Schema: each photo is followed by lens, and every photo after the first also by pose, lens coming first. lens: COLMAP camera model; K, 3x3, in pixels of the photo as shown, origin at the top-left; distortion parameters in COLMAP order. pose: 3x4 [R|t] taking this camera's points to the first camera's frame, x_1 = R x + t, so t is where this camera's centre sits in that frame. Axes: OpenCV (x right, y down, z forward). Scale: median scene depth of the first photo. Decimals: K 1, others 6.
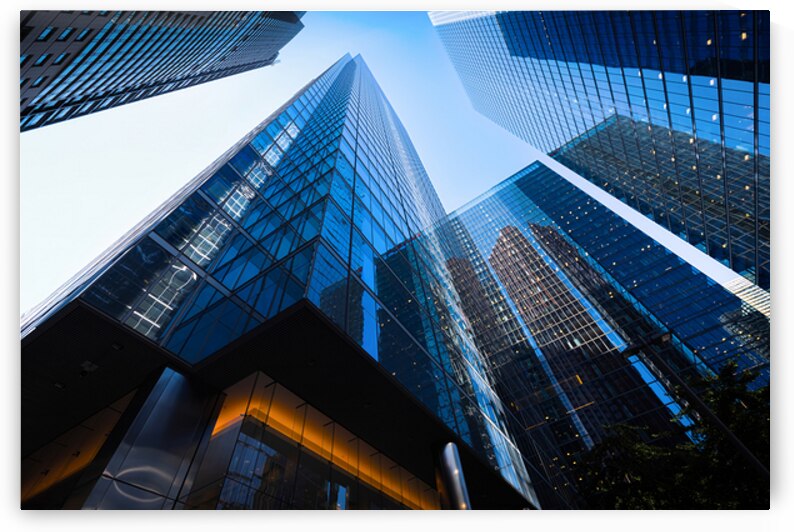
lens RADIAL K [[330.2, 0, 397.0], [0, 330.2, 266.0], [0, 0, 1]] dist [0.000923, 0.000099]
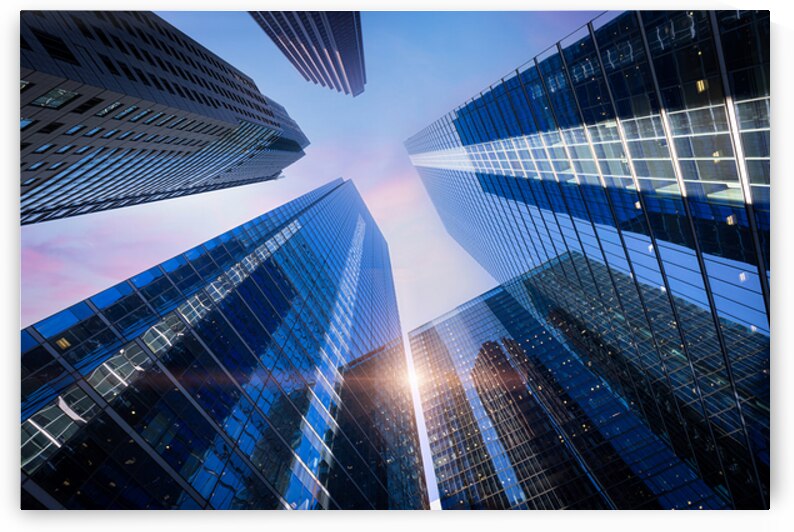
lens RADIAL K [[328.8, 0, 397.0], [0, 328.8, 266.0], [0, 0, 1]] dist [-0.001344, -0.000035]
pose [[0.996088, 0.087290, 0.013726, 0.097470], [-0.079339, 0.951895, -0.295976, -0.051195], [-0.038902, 0.293729, 0.955097, -0.012208]]
